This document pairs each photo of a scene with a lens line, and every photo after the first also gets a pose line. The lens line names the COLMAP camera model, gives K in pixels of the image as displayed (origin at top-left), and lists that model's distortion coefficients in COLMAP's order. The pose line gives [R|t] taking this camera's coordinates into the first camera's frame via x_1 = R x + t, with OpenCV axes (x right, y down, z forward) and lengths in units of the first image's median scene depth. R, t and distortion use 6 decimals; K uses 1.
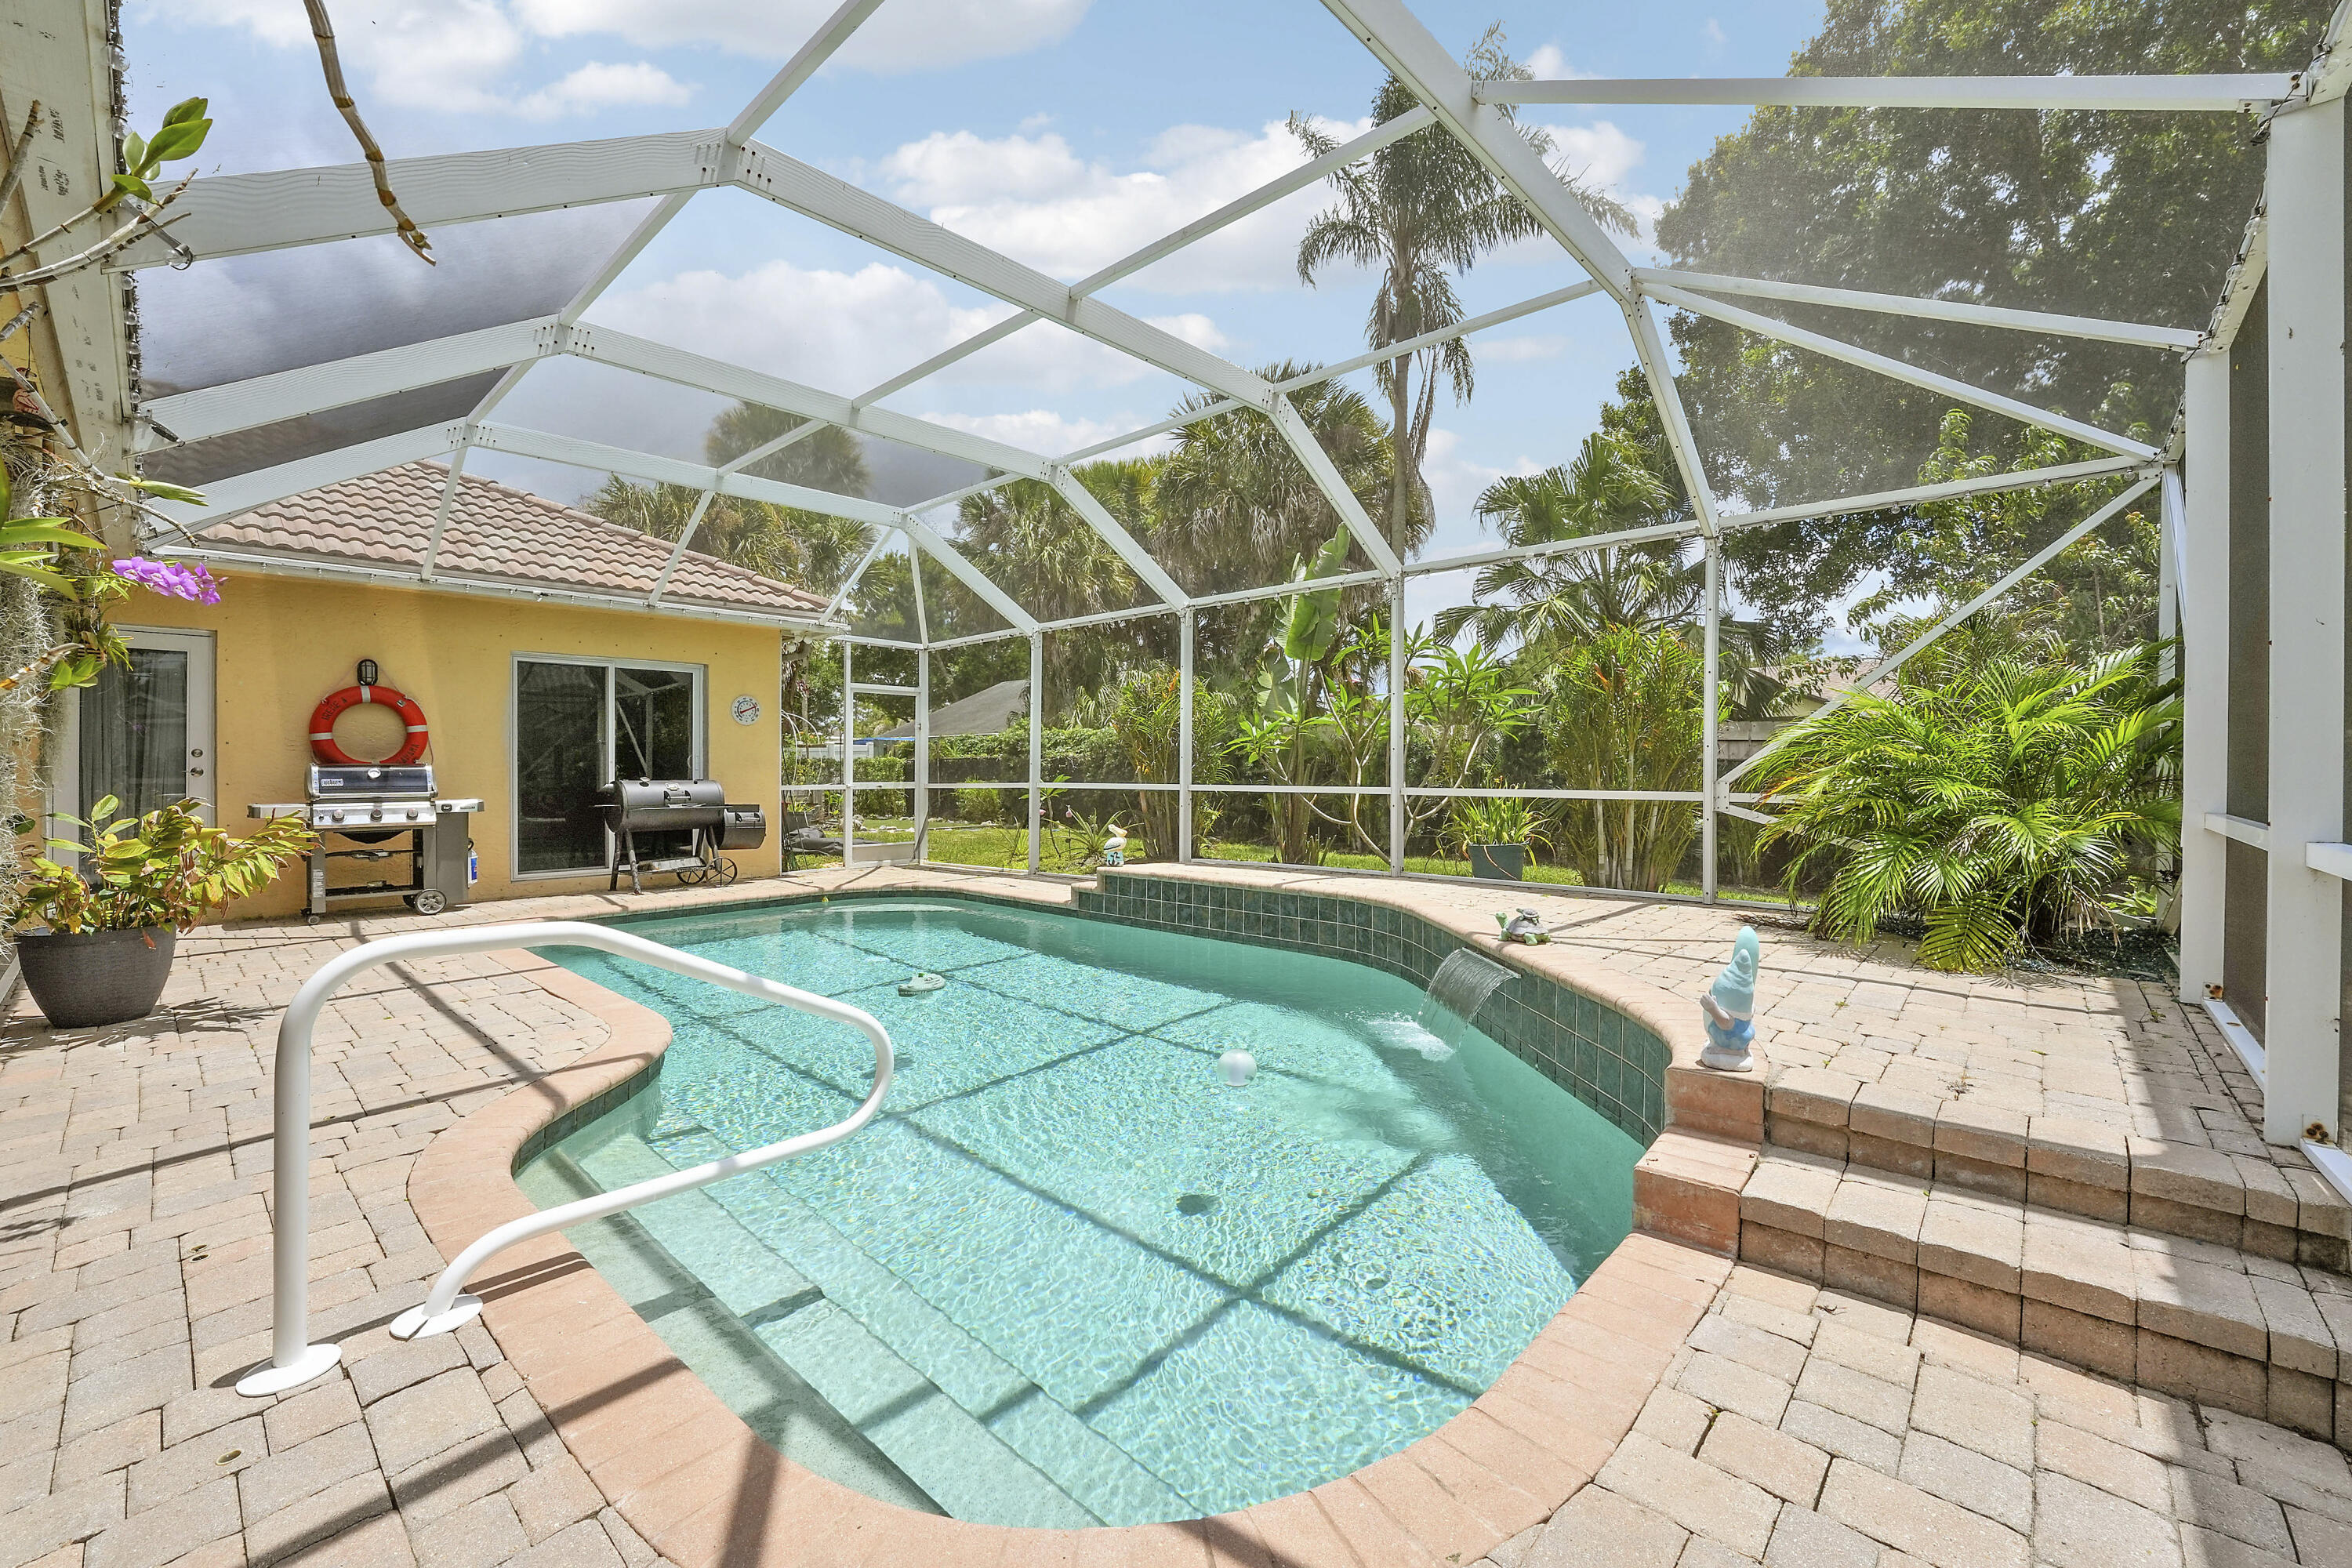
lens RADIAL K [[955.4, 0, 1178.8], [0, 955.4, 771.2], [0, 0, 1]] dist [-0.020243, 0.000009]
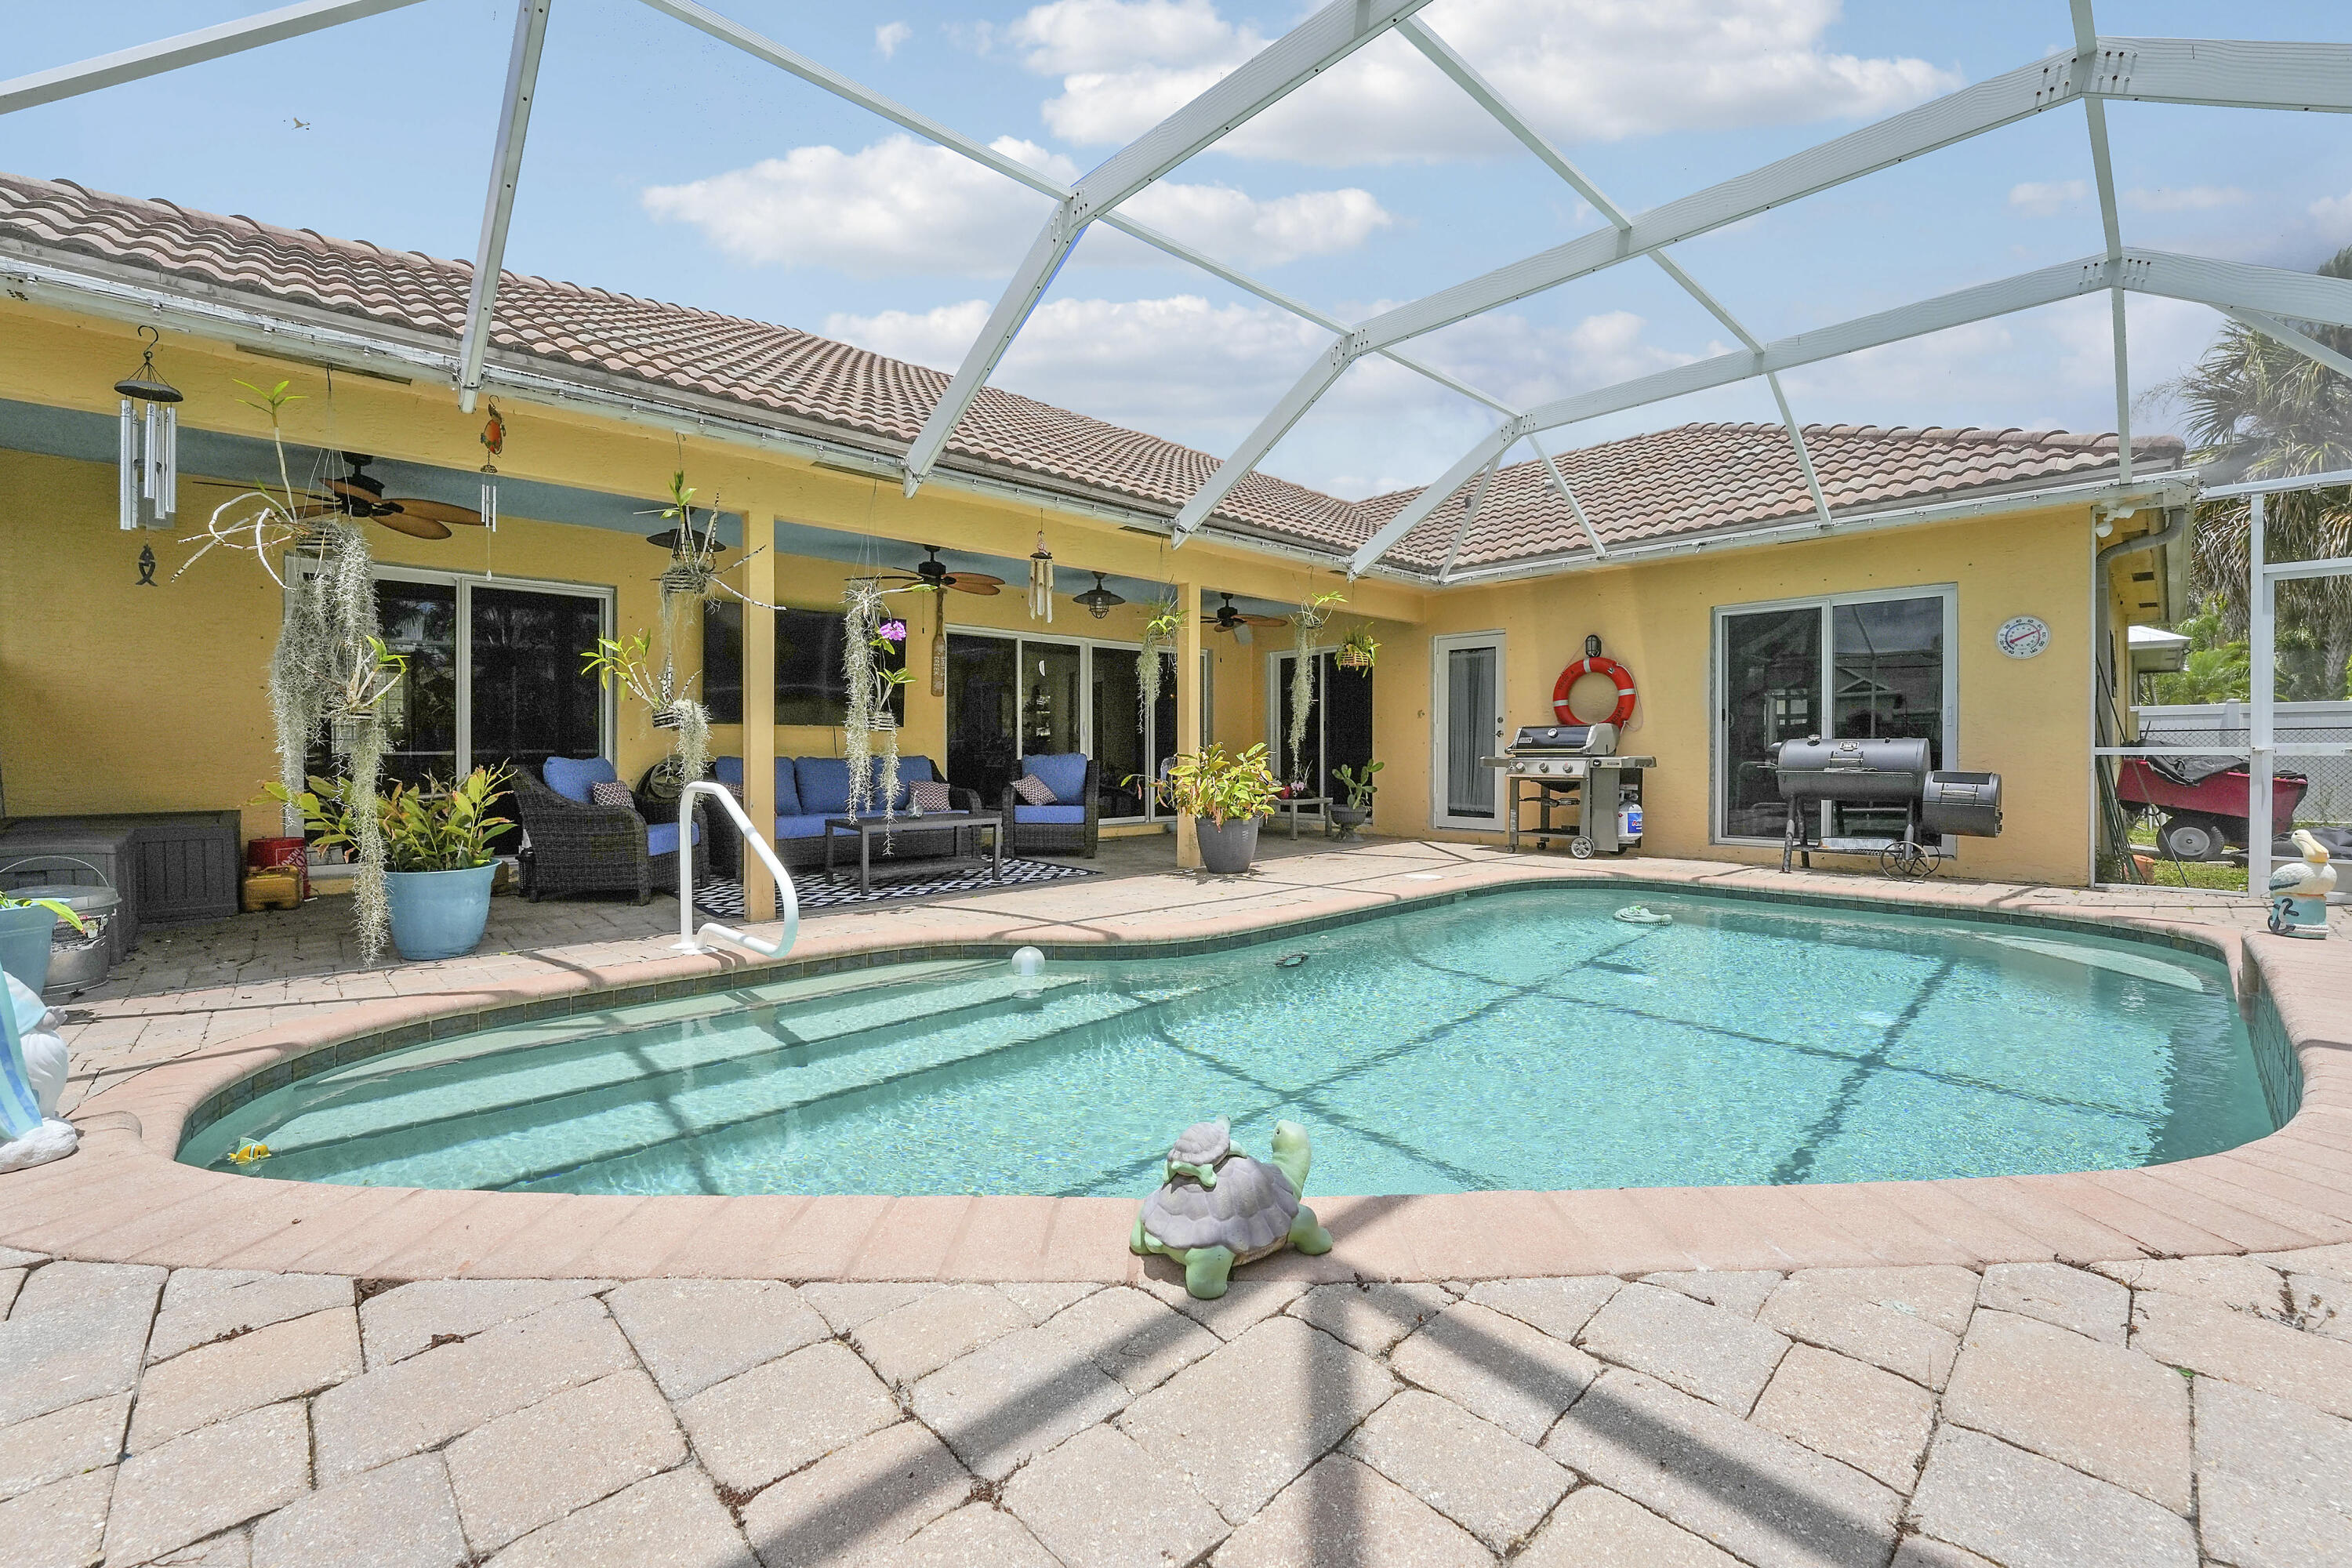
lens RADIAL K [[955.4, 0, 1166.0], [0, 955.4, 765.5], [0, 0, 1]] dist [-0.020243, 0.000009]
pose [[-0.076438, 0.012476, -0.996996, 0.342605], [-0.003917, 0.999910, 0.012813, 0.028269], [0.997067, 0.004885, -0.076382, 0.547788]]
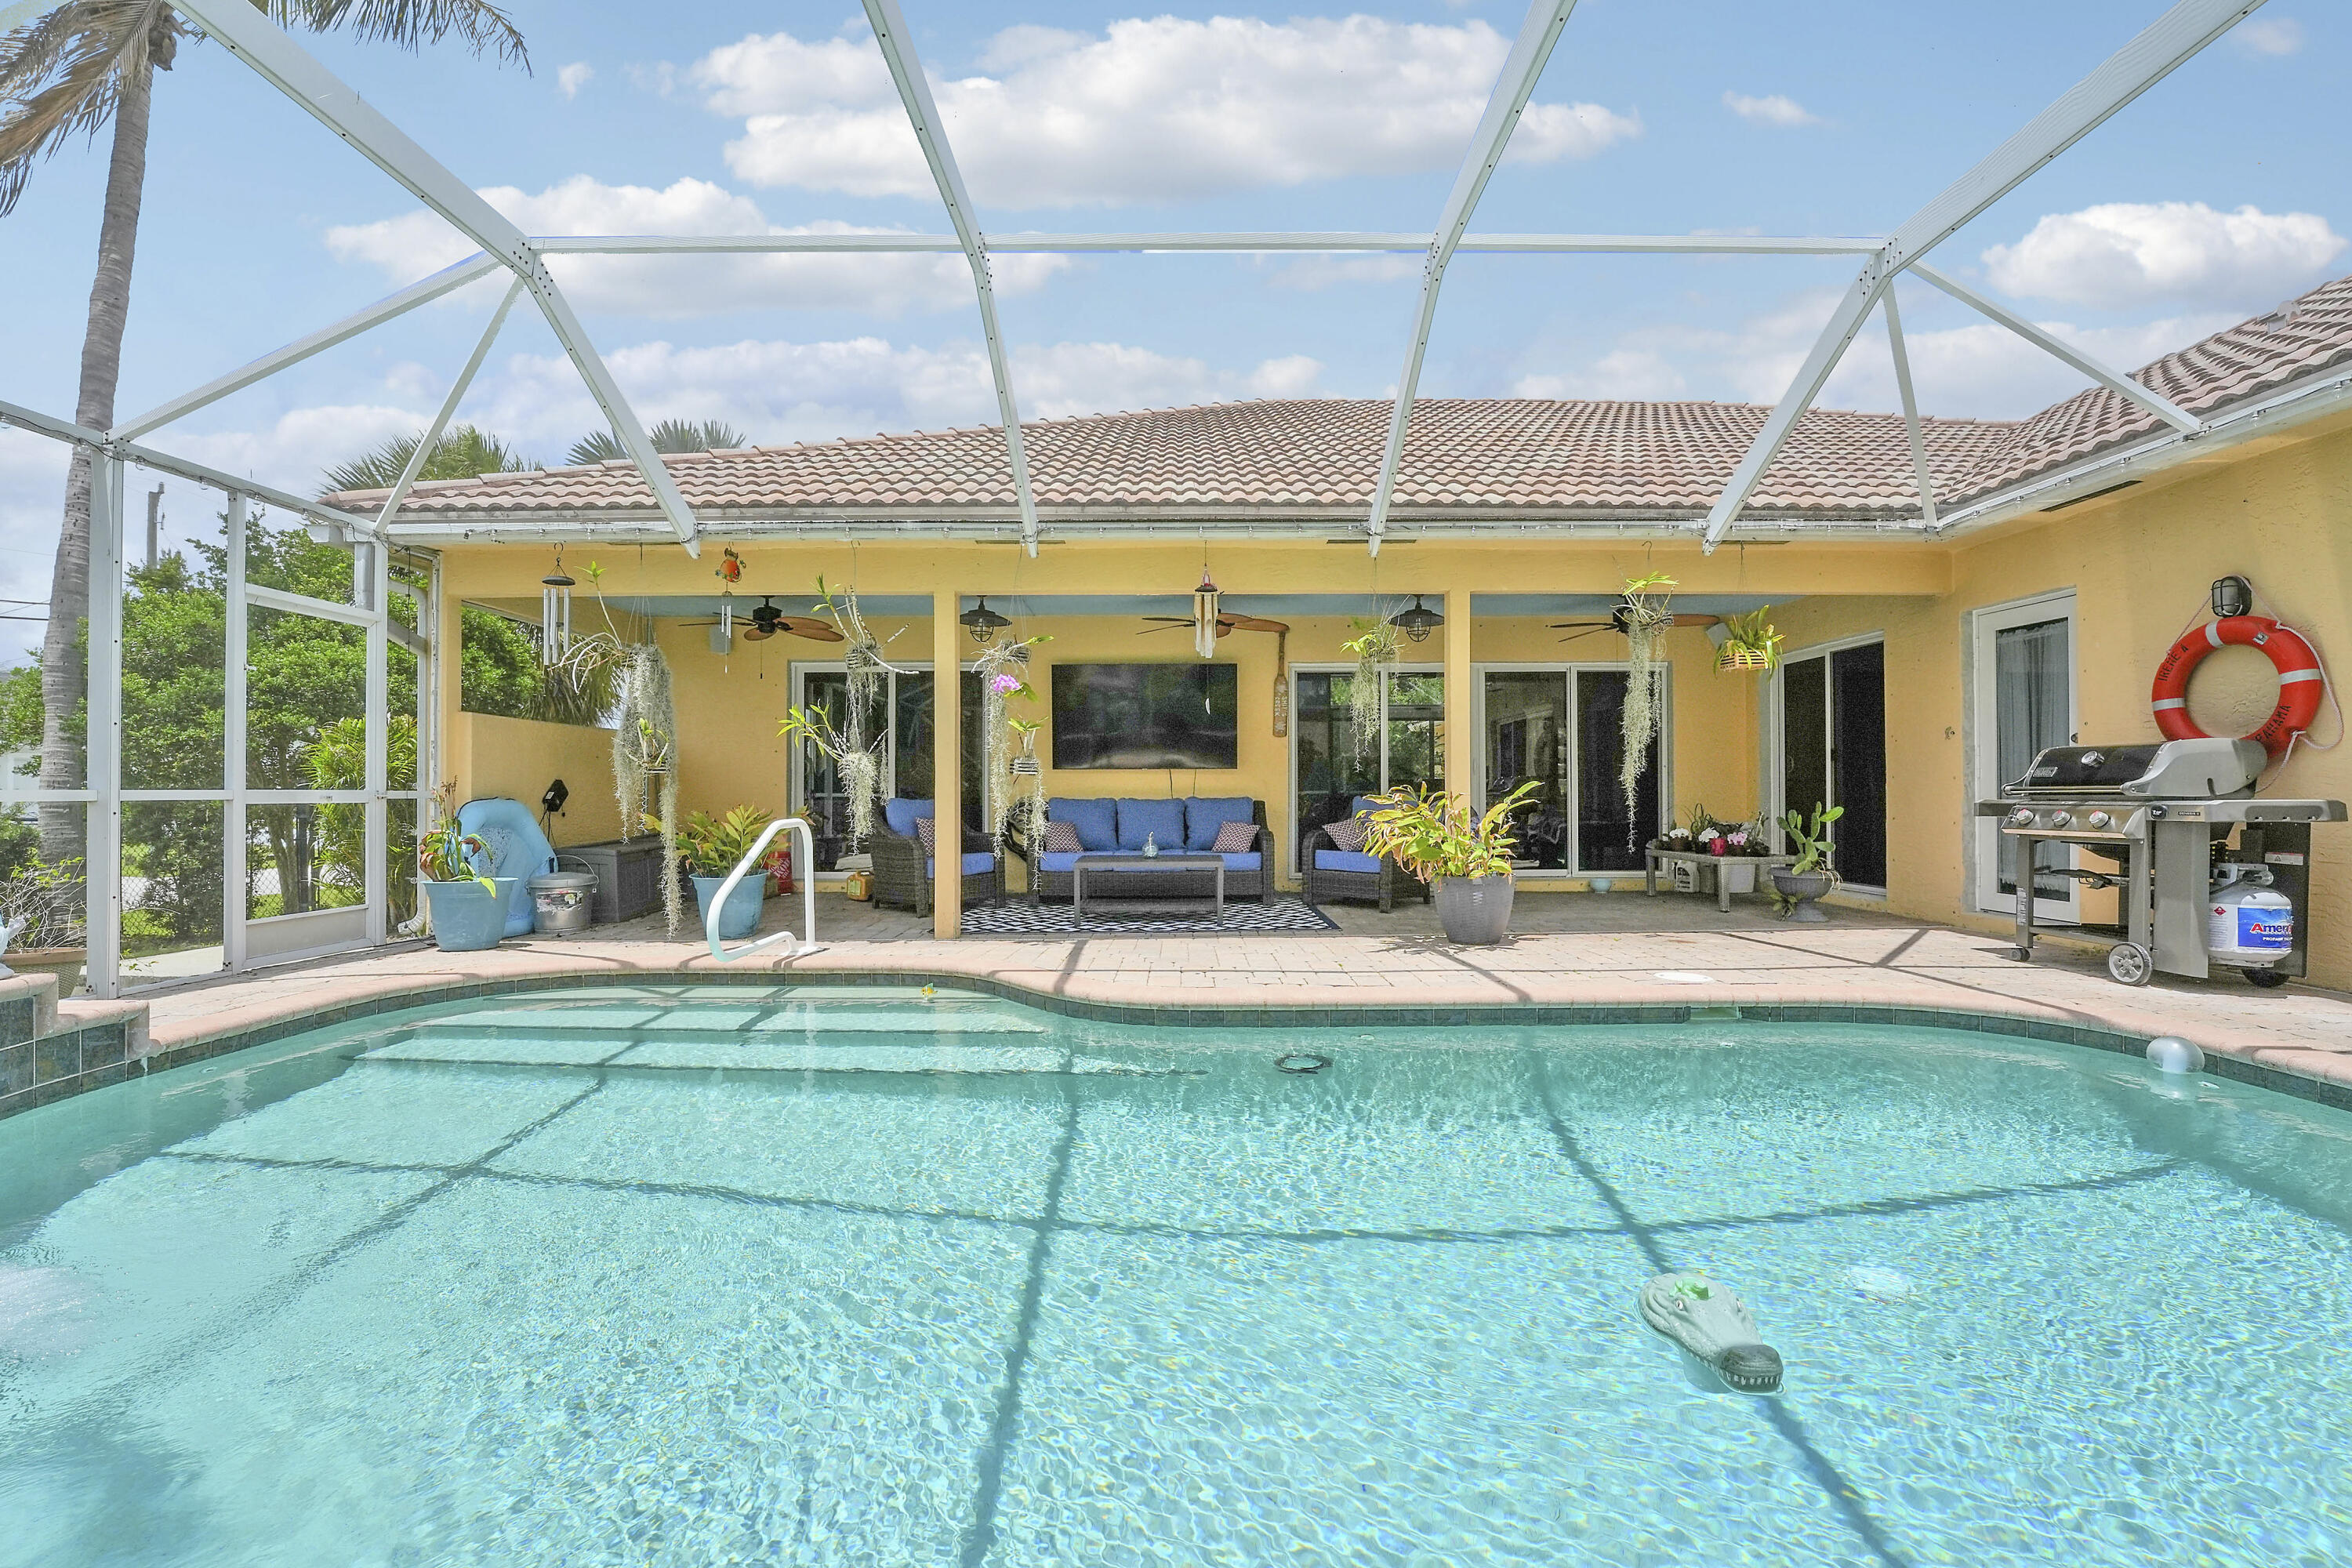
lens RADIAL K [[955.4, 0, 1178.9], [0, 955.4, 795.3], [0, 0, 1]] dist [-0.020243, 0.000009]
pose [[-0.731099, 0.000698, -0.682271, 0.076779], [-0.001594, 0.999995, 0.002732, 0.026816], [0.682269, 0.003085, -0.731095, 0.946436]]
